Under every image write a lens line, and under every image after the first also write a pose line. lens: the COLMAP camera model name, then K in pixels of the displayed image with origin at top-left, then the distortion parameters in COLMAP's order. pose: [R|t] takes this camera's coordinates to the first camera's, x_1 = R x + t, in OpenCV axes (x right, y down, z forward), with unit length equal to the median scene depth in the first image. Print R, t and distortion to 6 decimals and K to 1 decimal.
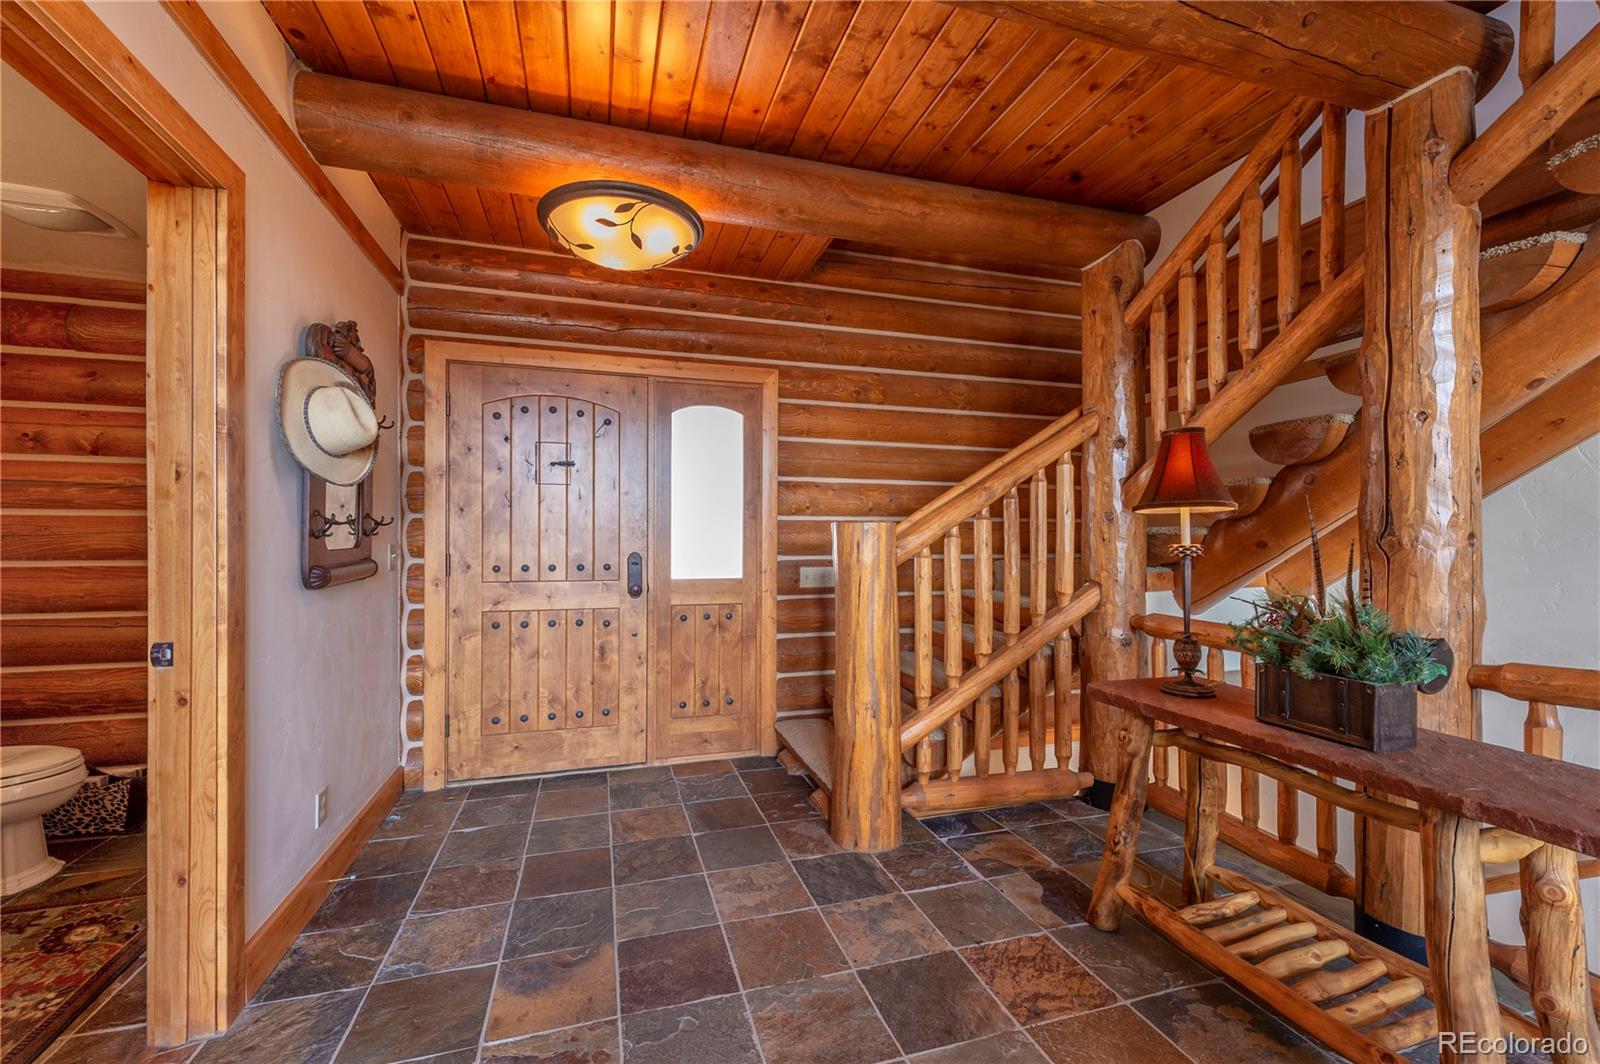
lens RADIAL K [[616.9, 0, 785.8], [0, 616.9, 539.9], [0, 0, 1]] dist [0.000966, -0.000356]
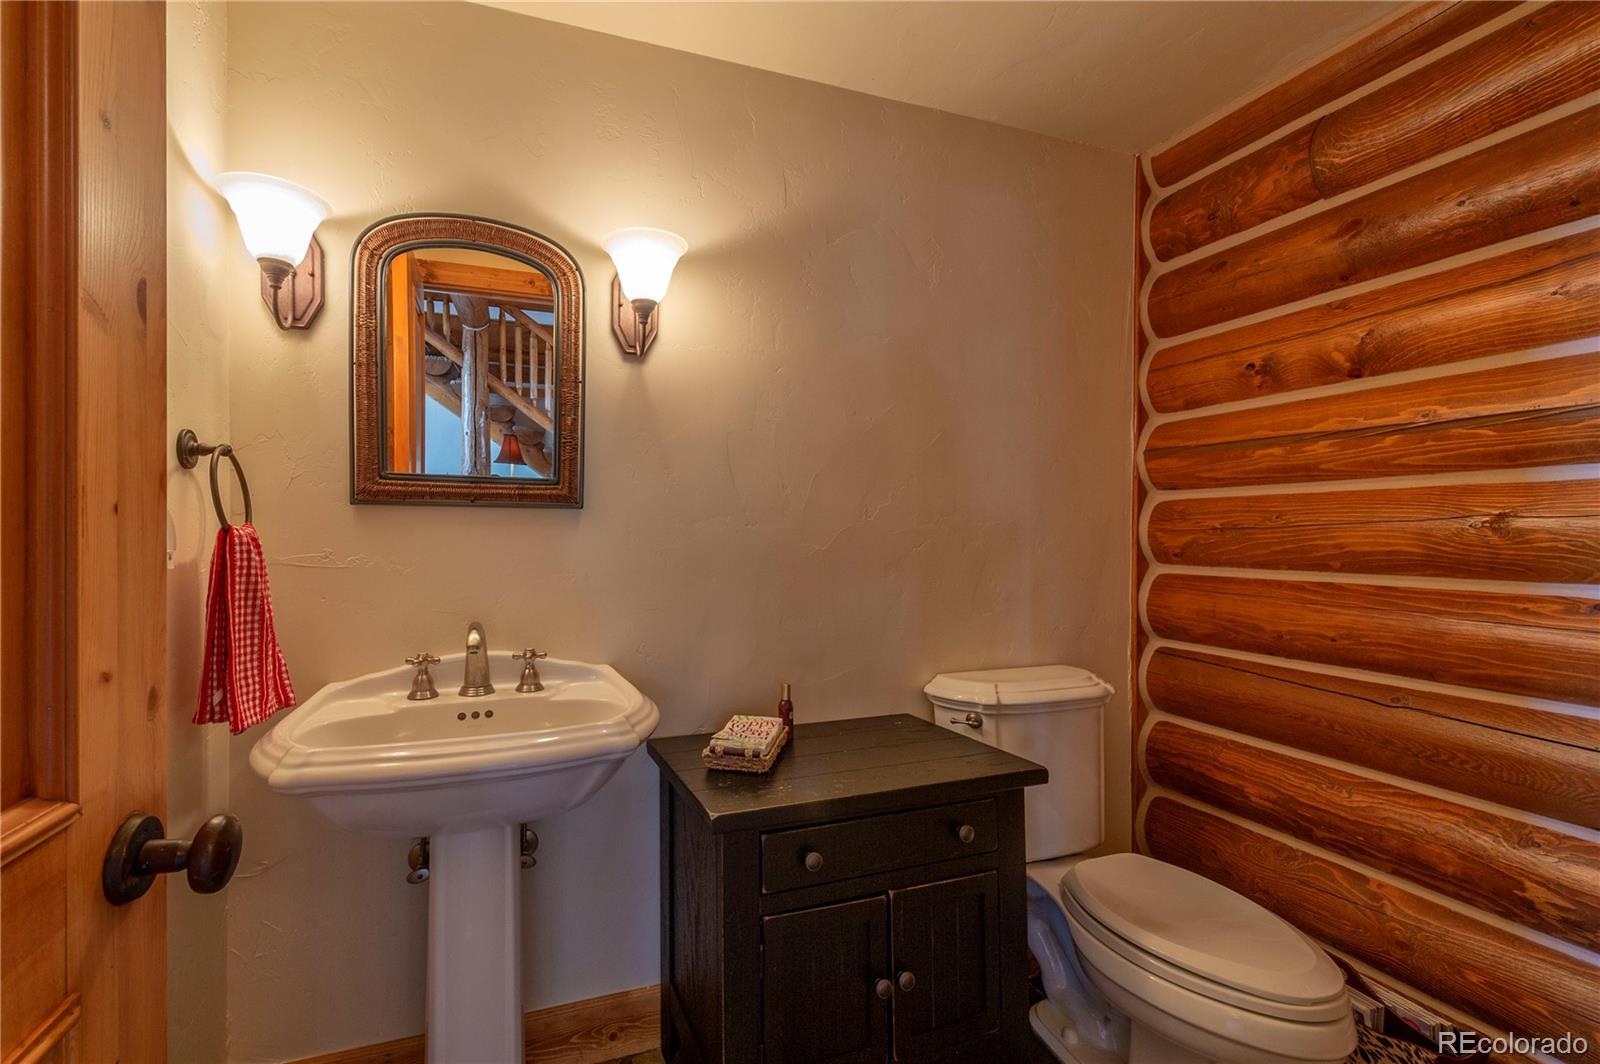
lens RADIAL K [[616.9, 0, 800.5], [0, 616.9, 536.6], [0, 0, 1]] dist [0.000966, -0.000356]
pose [[0.148074, -0.000953, -0.988976, -0.670719], [-0.004342, 0.999989, -0.001614, 0.004319], [0.988967, 0.004533, 0.148069, 0.450625]]
